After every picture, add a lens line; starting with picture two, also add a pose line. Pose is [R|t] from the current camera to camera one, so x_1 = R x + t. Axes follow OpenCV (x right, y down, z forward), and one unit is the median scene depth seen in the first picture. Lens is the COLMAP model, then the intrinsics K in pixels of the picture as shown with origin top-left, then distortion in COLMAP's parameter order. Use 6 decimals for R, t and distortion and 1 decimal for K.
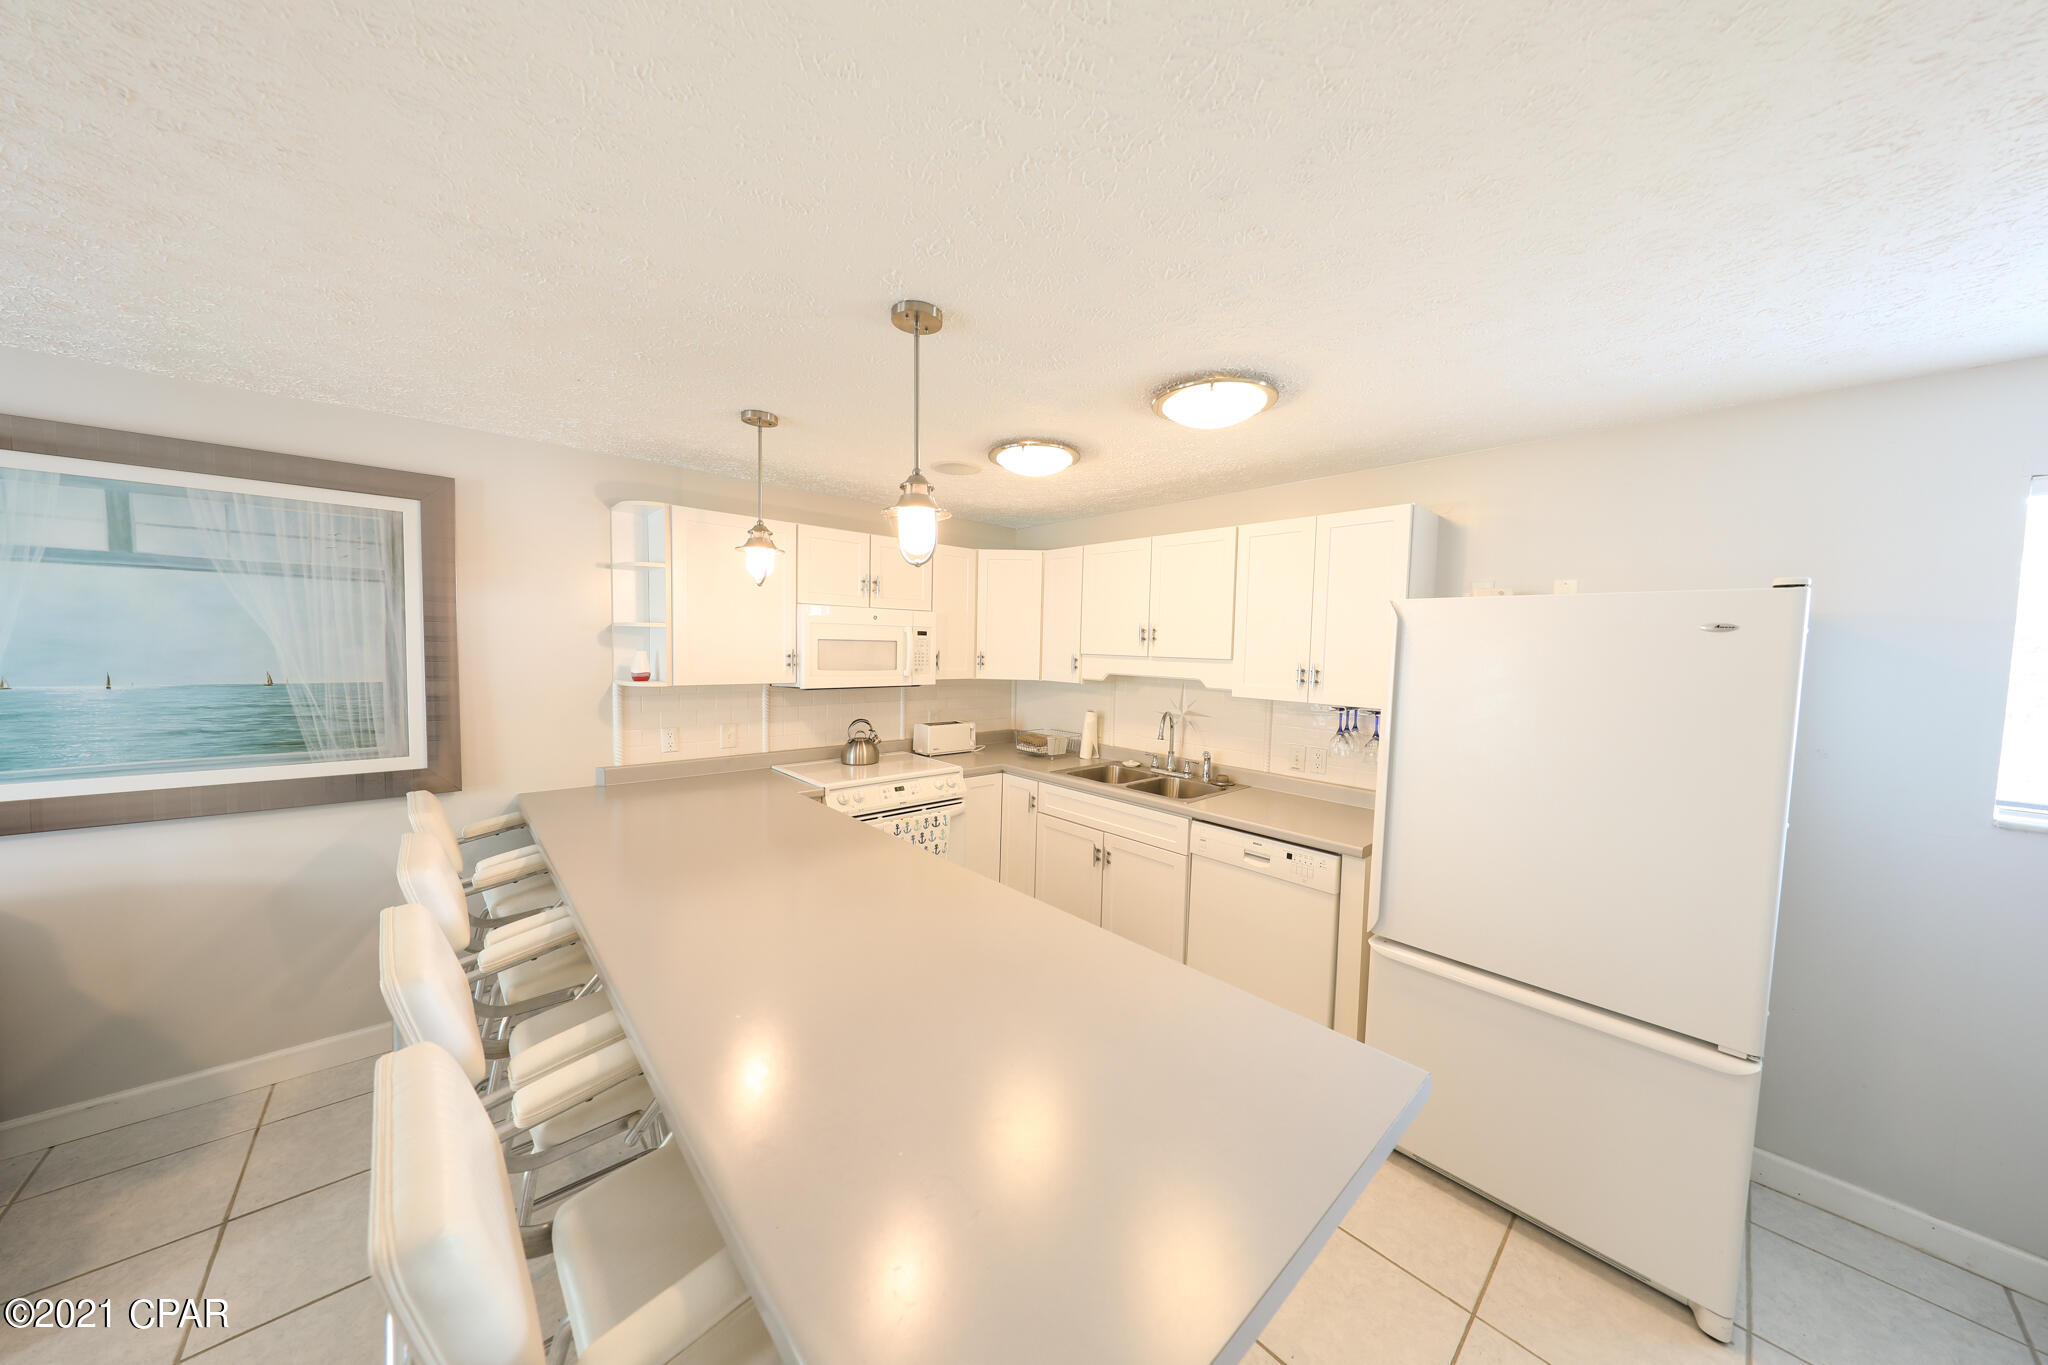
lens RADIAL K [[644.0, 0, 1024.0], [0, 644.0, 682.5], [0, 0, 1]] dist [-0.000758, -0.000018]
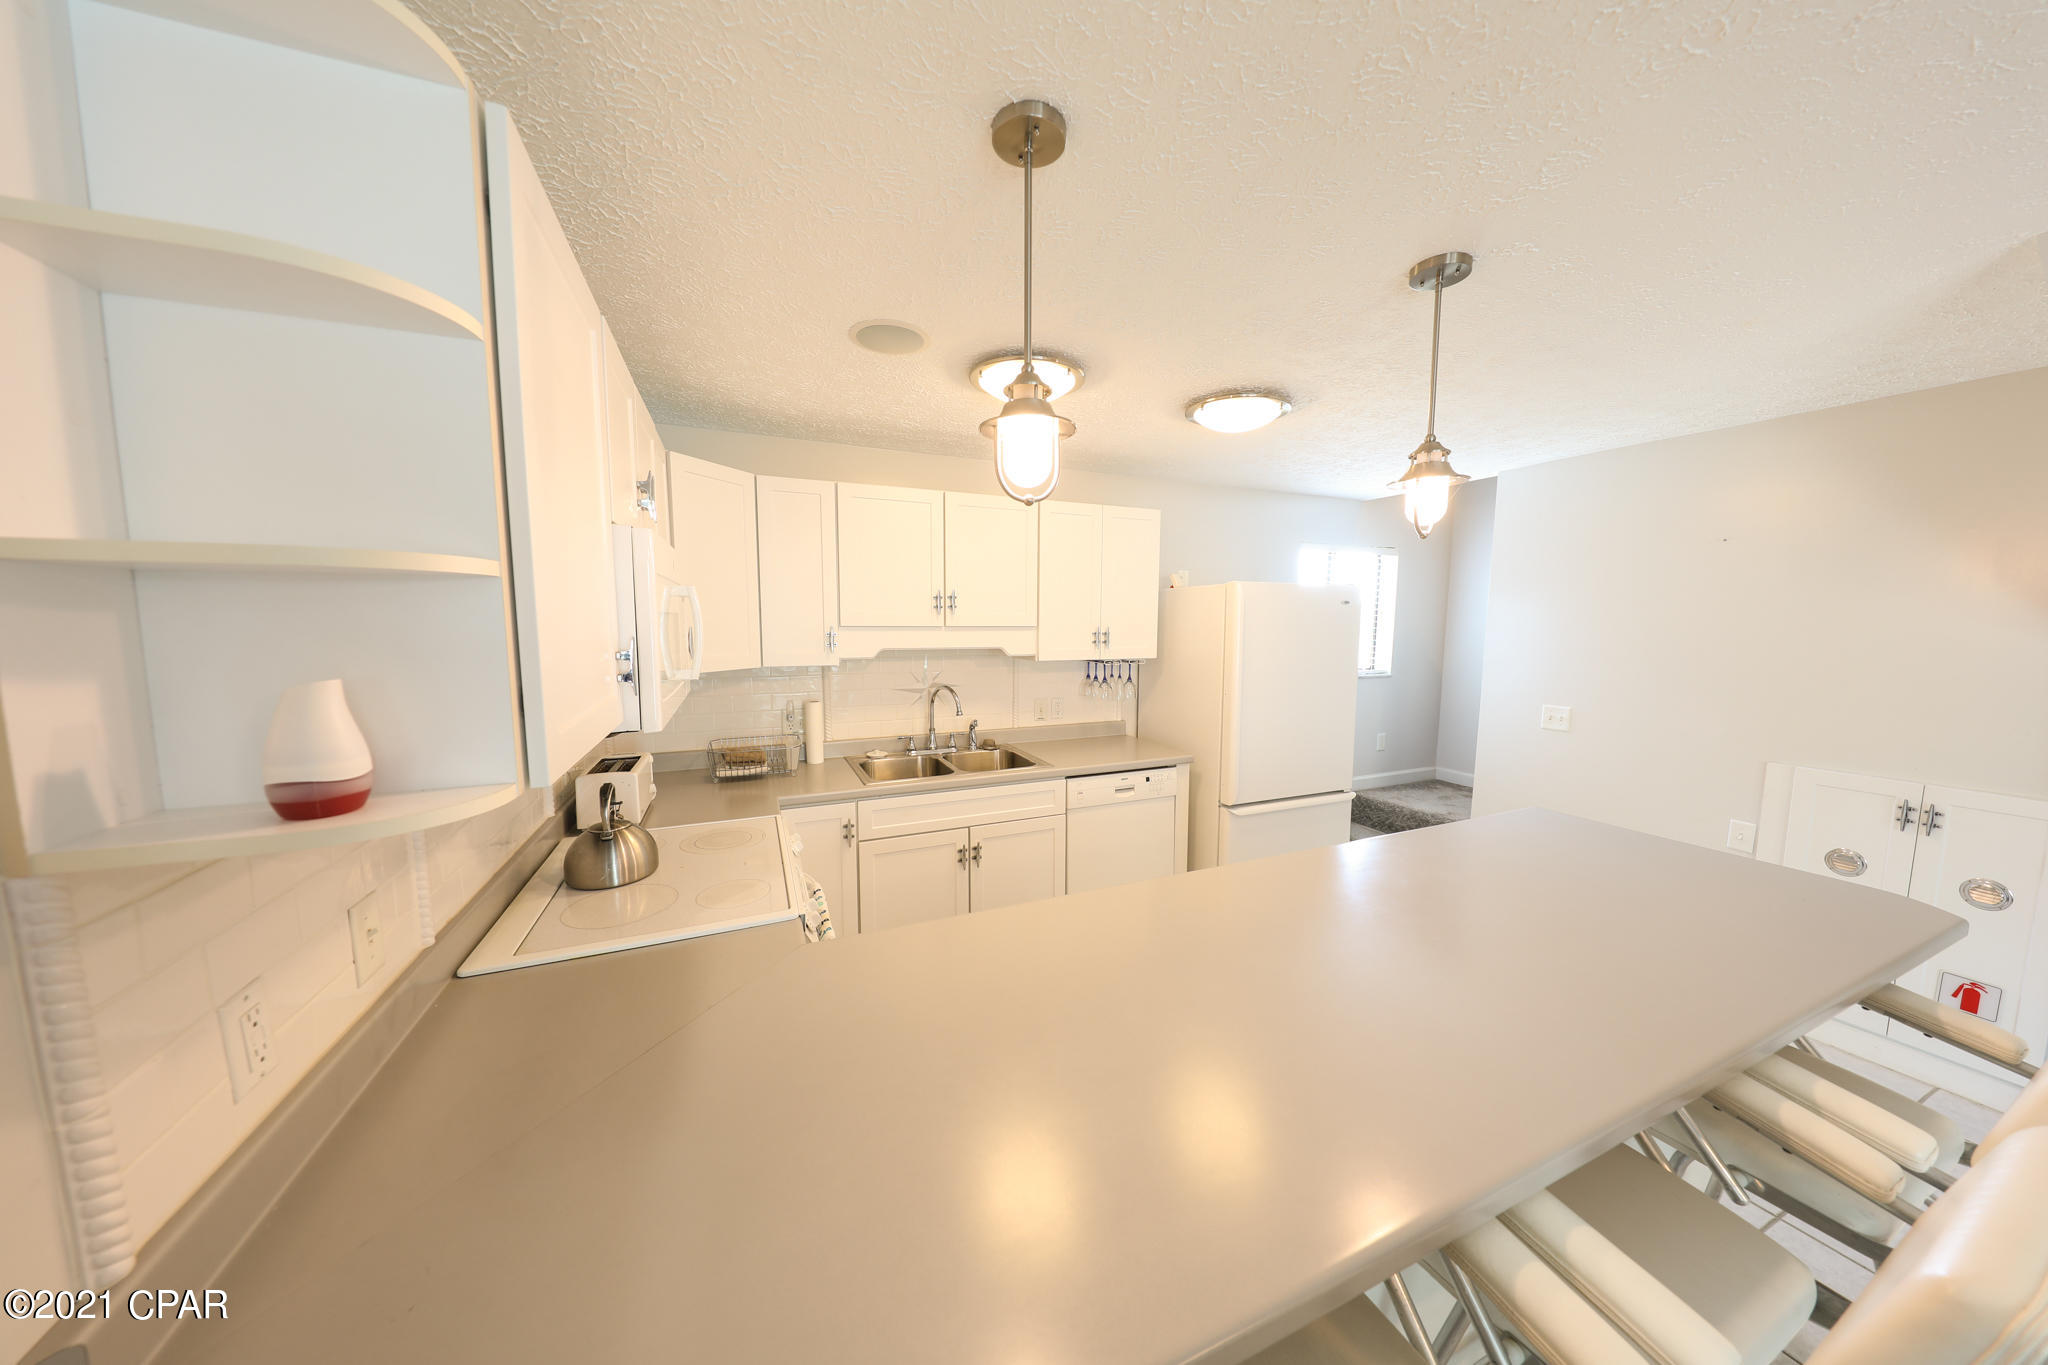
lens RADIAL K [[657.7, 0, 1024.0], [0, 657.7, 682.5], [0, 0, 1]] dist [0.027662, 0.000006]
pose [[0.318751, -0.115861, 0.940731, -0.764239], [0.059346, 0.992993, 0.102189, -0.059216], [-0.945979, 0.023256, 0.323393, 0.711457]]
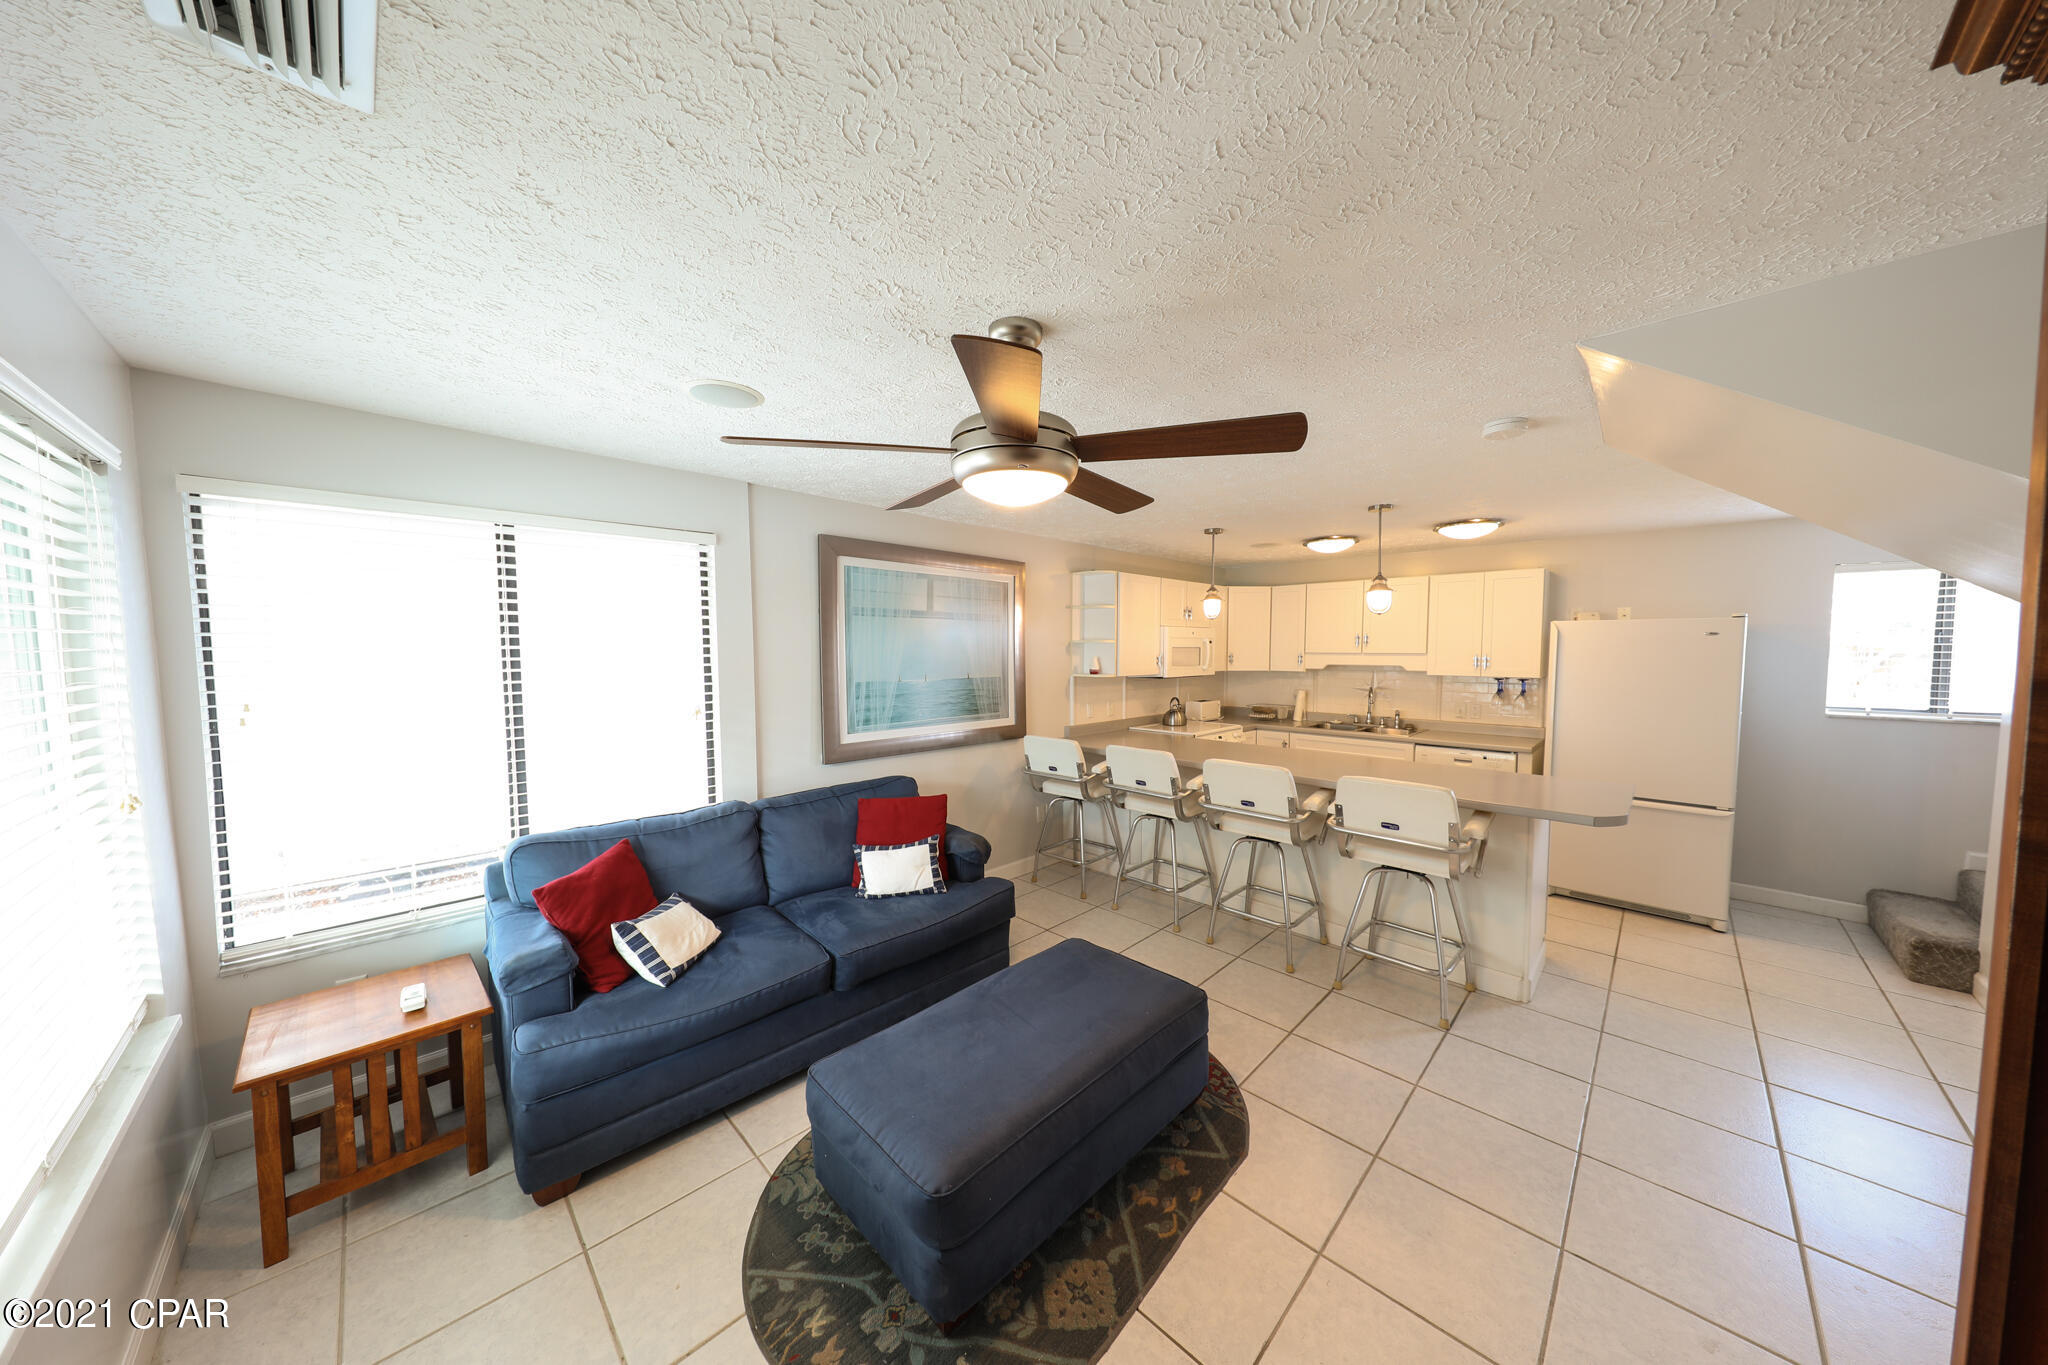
lens RADIAL K [[652.0, 0, 1024.0], [0, 652.0, 682.5], [0, 0, 1]] dist [0.008002, 0.000023]
pose [[0.998311, -0.025789, 0.052058, -0.897346], [0.026063, 0.999650, -0.004594, 0.023009], [-0.051922, 0.005943, 0.998633, -0.732844]]
